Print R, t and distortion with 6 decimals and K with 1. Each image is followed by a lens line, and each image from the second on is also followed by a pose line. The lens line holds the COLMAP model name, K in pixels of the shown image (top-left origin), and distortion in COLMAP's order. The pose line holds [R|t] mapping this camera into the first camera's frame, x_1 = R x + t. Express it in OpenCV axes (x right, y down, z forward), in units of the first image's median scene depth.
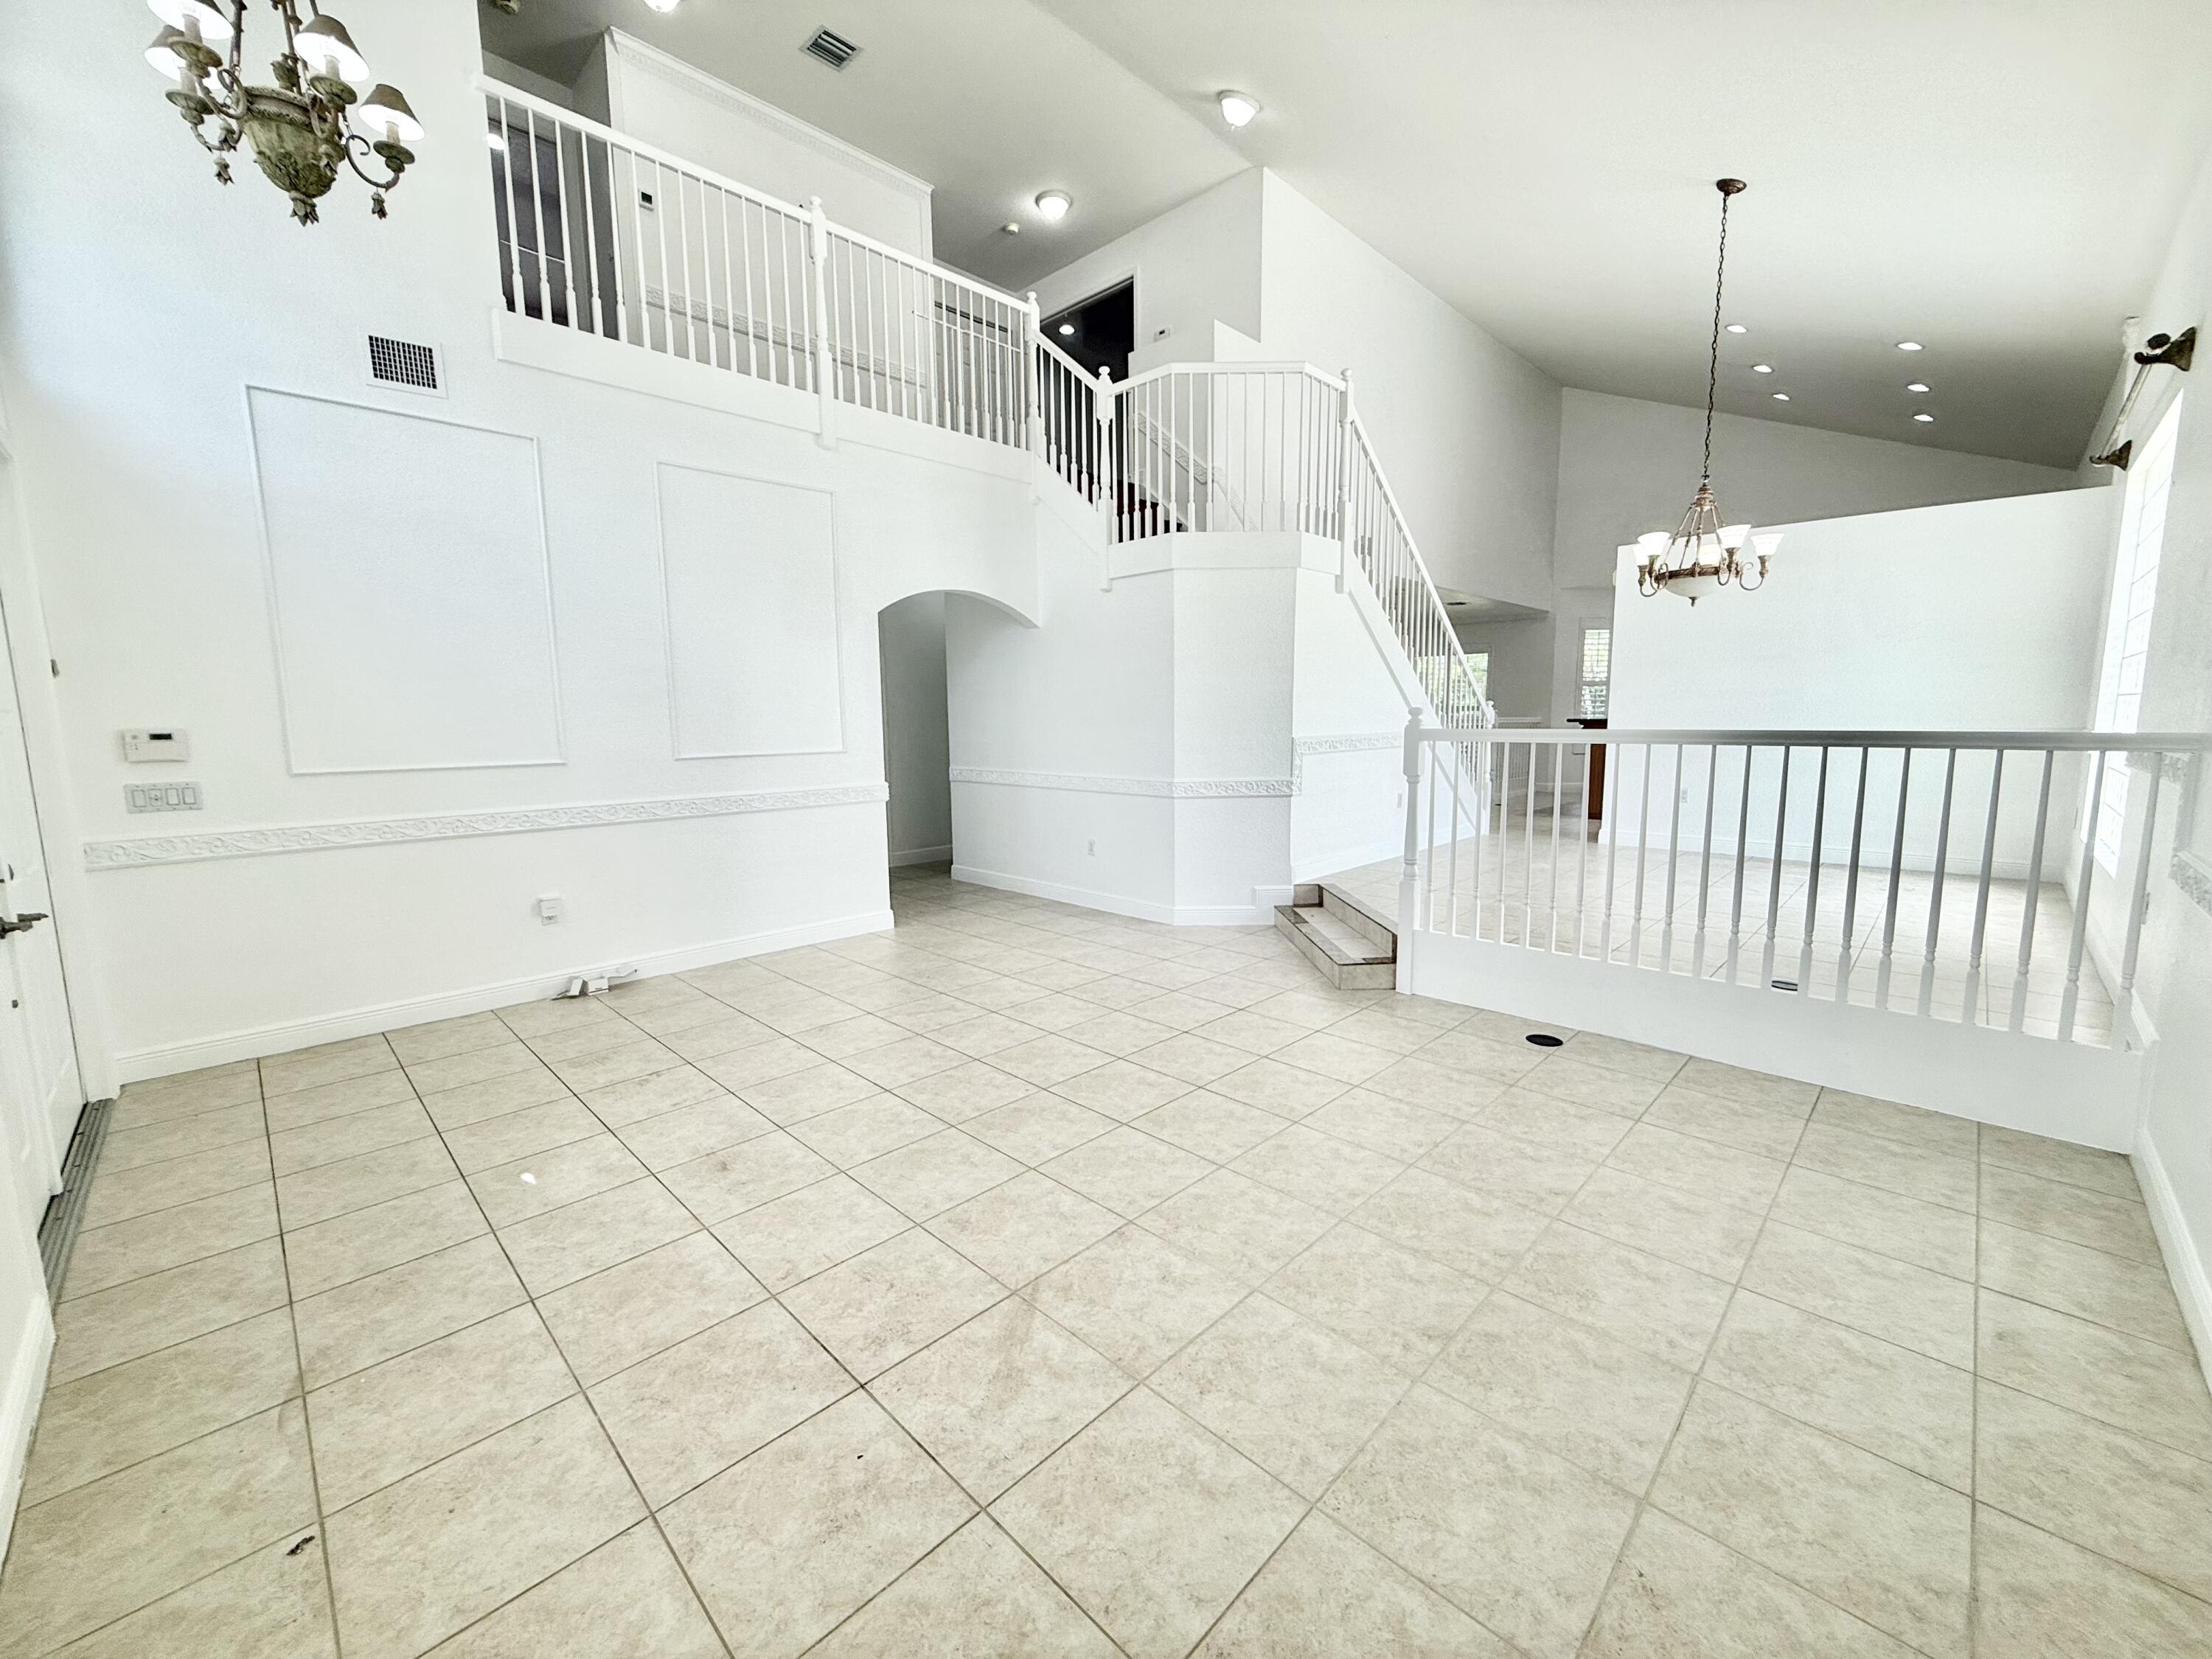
lens RADIAL K [[880.7, 0, 1098.8], [0, 880.7, 827.2], [0, 0, 1]] dist [-0.000121, 0.000087]
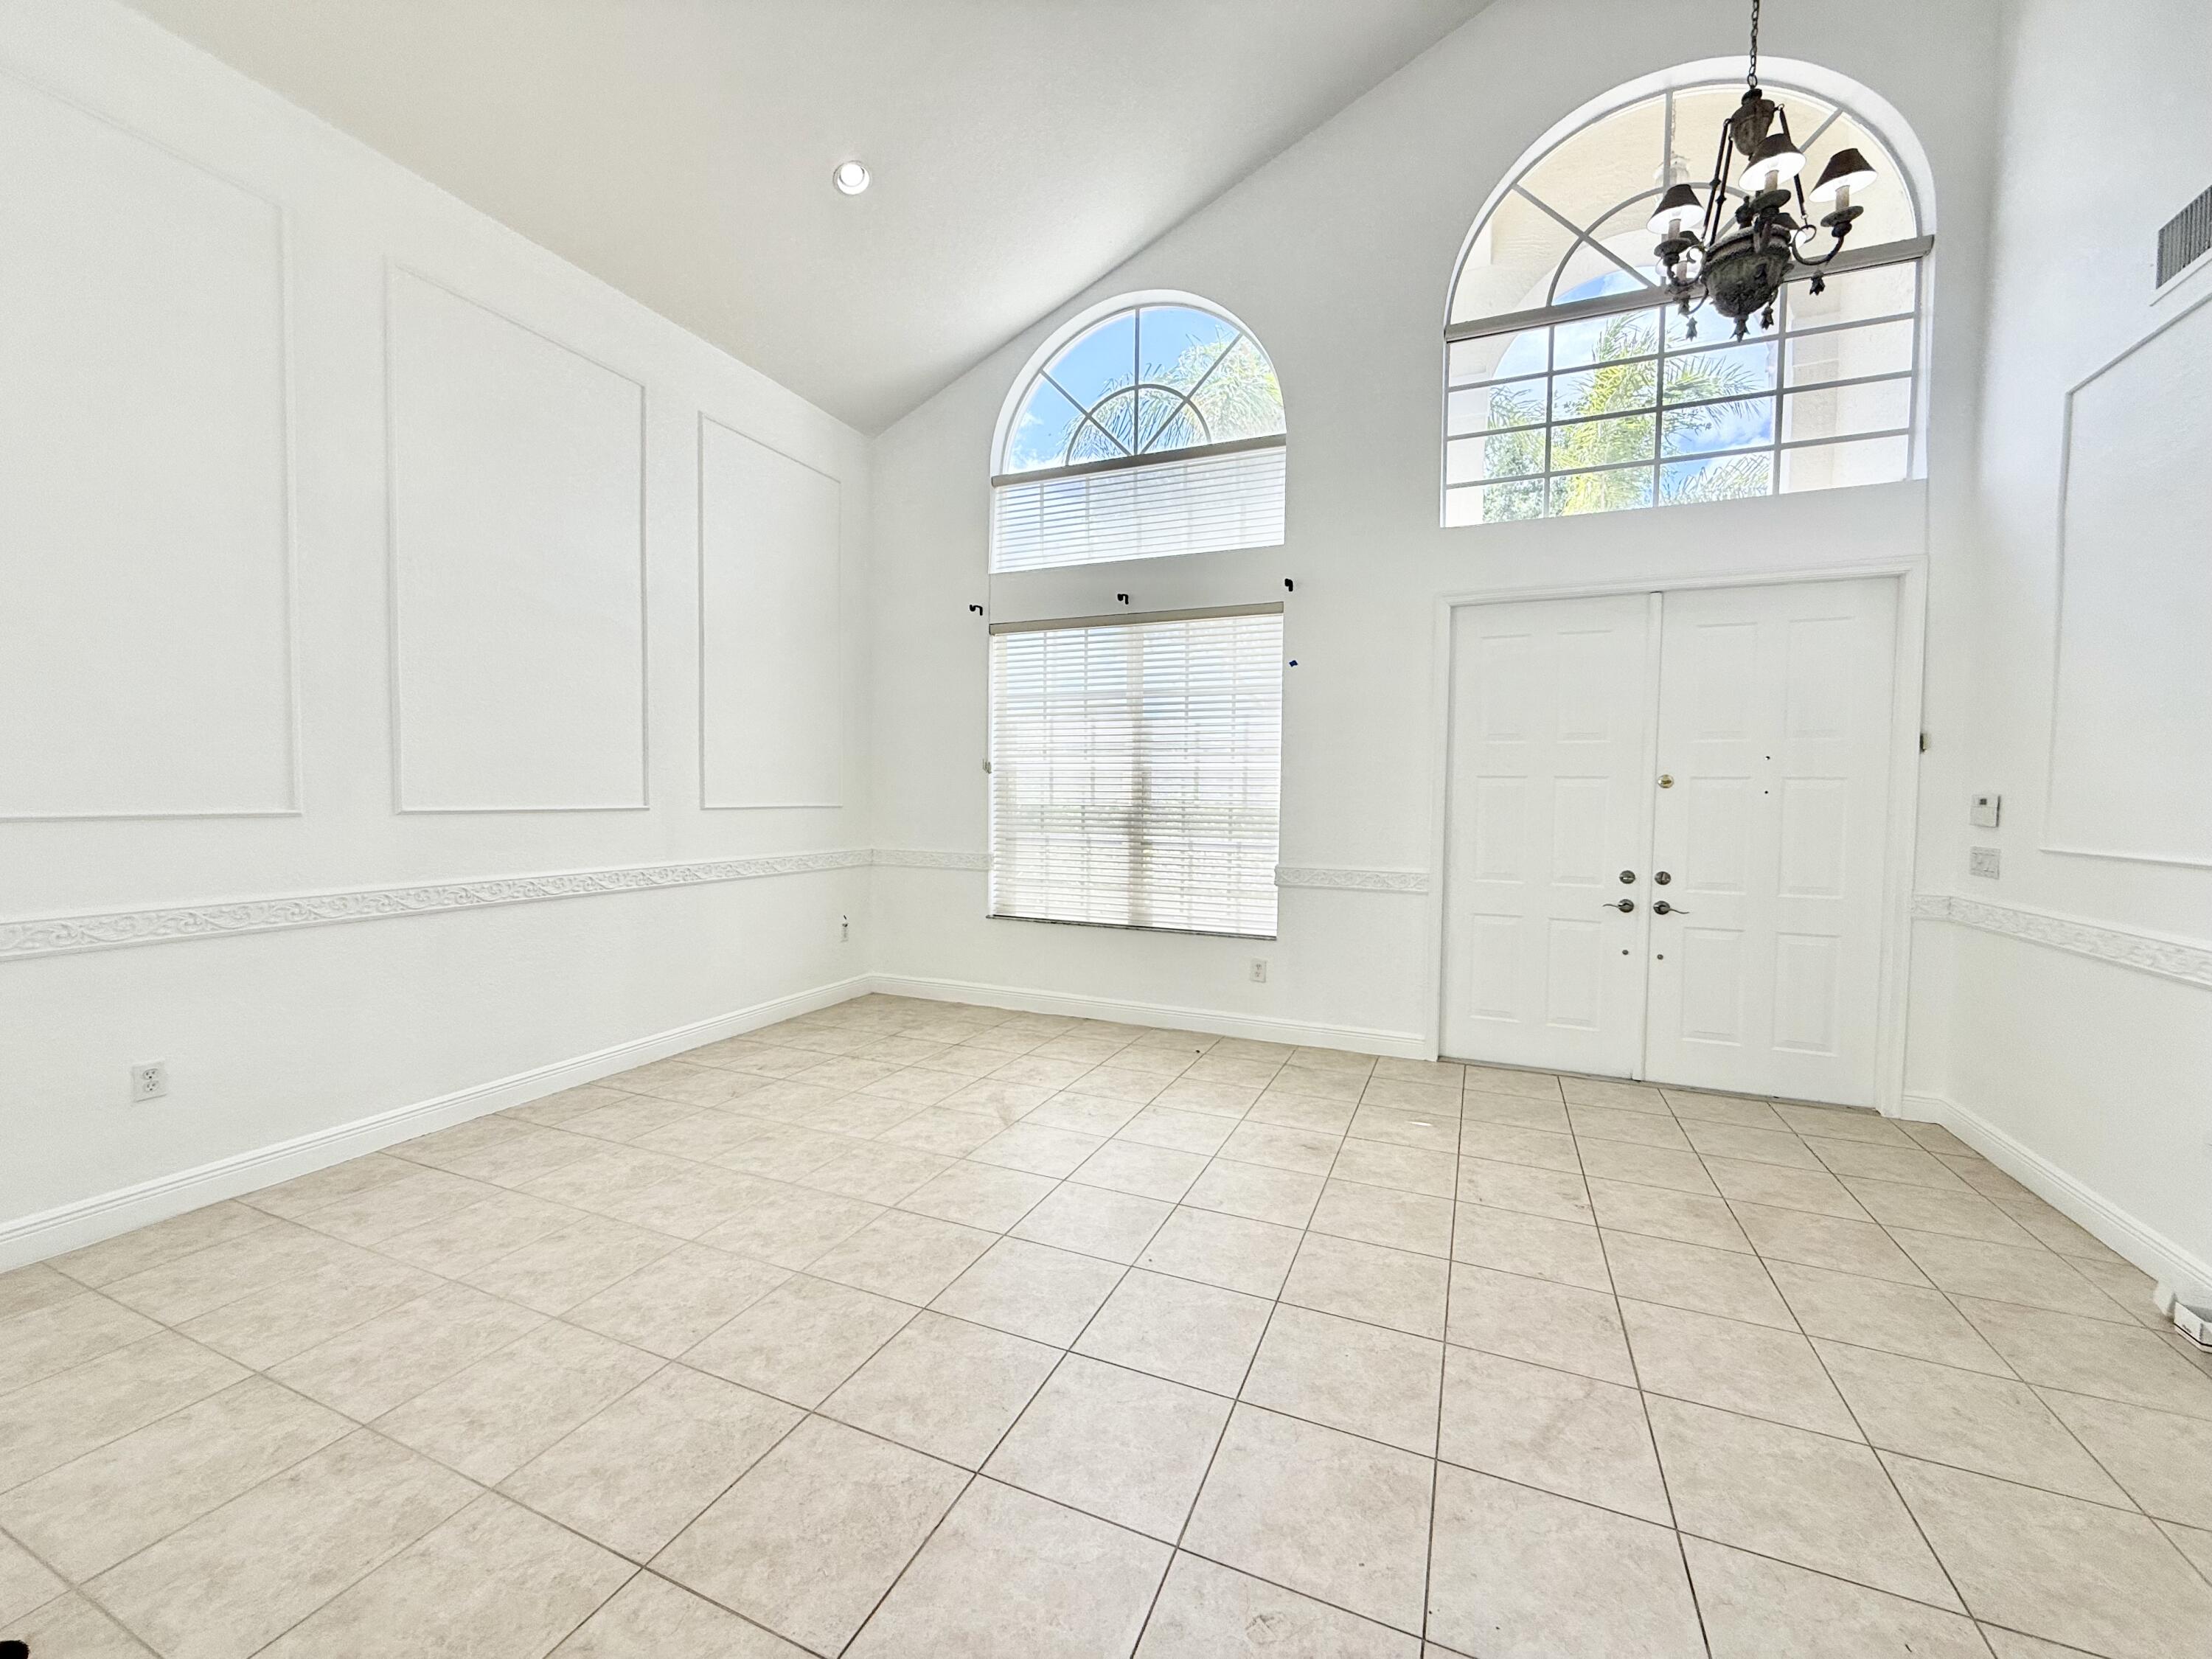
lens RADIAL K [[880.7, 0, 1105.2], [0, 880.7, 820.6], [0, 0, 1]] dist [-0.000121, 0.000087]
pose [[-0.929040, 0.012762, -0.369759, 0.304682], [-0.047902, 0.986844, 0.154415, -0.254875], [0.366865, 0.161170, -0.916206, 2.111906]]
